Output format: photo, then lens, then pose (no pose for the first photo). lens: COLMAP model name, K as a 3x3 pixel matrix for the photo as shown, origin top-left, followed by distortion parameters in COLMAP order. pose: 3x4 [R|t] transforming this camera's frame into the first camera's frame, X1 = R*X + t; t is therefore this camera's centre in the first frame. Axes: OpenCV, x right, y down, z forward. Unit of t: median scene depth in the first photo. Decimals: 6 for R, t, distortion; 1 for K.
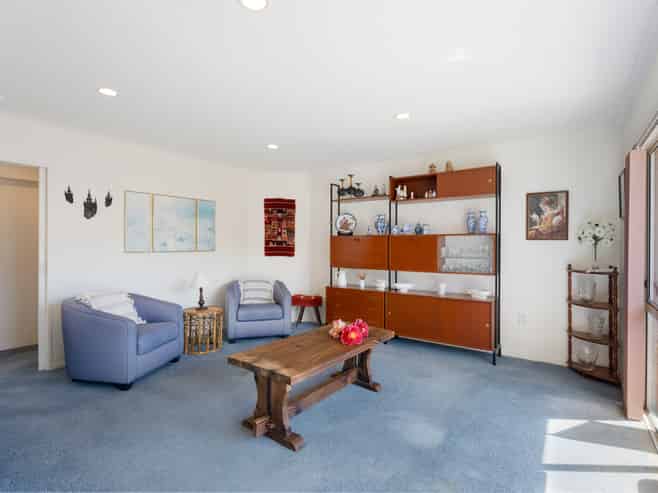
lens RADIAL K [[331.9, 0, 329.0], [0, 331.9, 246.5], [0, 0, 1]] dist [-0.000268, -0.000030]
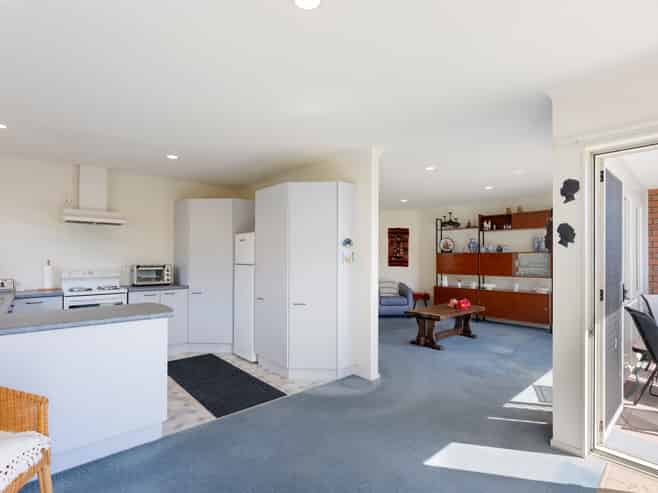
lens RADIAL K [[326.9, 0, 327.0], [0, 326.9, 256.5], [0, 0, 1]] dist [0.001644, 0.000117]
pose [[0.974315, -0.006836, -0.225086, -0.159909], [0.005602, 0.999966, -0.006117, -0.010827], [0.225120, 0.004699, 0.974320, -0.626241]]
